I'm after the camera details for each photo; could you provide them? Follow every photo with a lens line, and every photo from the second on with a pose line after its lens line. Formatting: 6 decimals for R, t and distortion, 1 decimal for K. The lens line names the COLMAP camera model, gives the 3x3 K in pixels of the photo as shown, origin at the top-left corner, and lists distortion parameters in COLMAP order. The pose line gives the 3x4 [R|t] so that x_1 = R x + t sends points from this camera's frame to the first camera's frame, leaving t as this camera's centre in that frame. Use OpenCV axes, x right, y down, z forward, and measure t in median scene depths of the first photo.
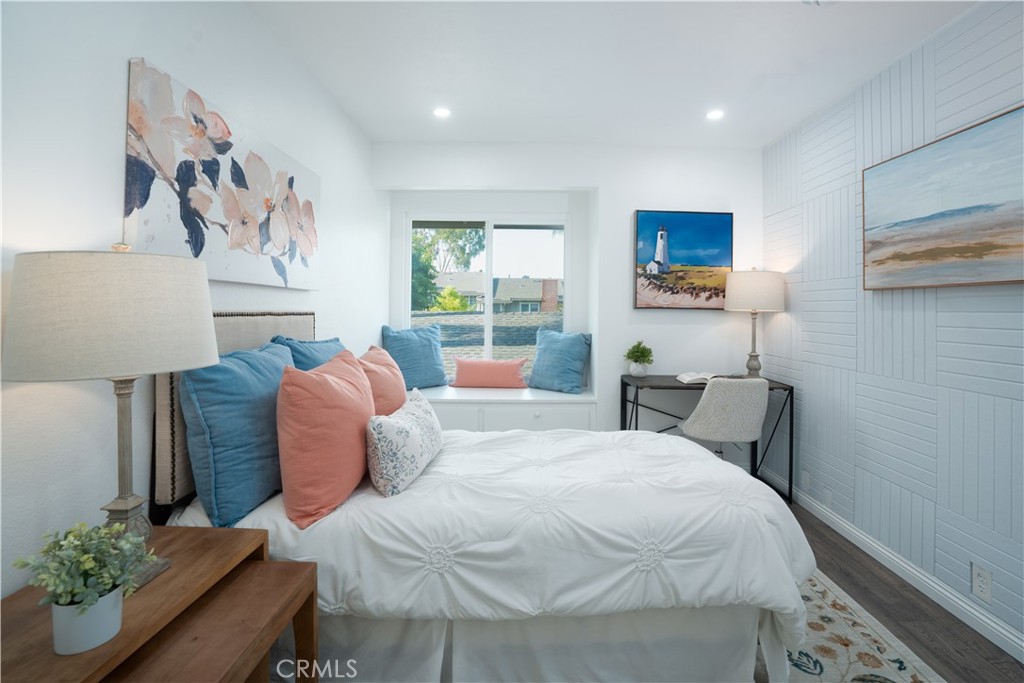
lens RADIAL K [[483.7, 0, 514.2], [0, 483.7, 311.2], [0, 0, 1]] dist [-0.045527, 0.000605]
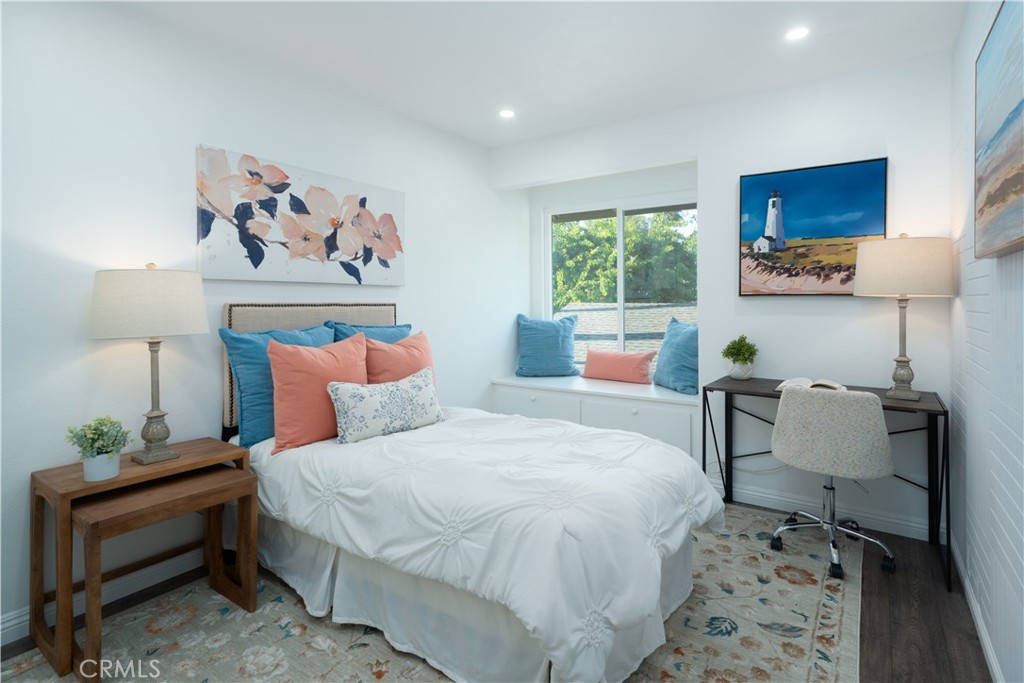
lens RADIAL K [[502.1, 0, 511.4], [0, 502.1, 311.8], [0, 0, 1]] dist [-0.002942, -0.000181]
pose [[0.822973, -0.000044, -0.568080, 0.643811], [0.008399, 0.999892, 0.012089, 0.011666], [0.568018, -0.014720, 0.822884, 0.112788]]
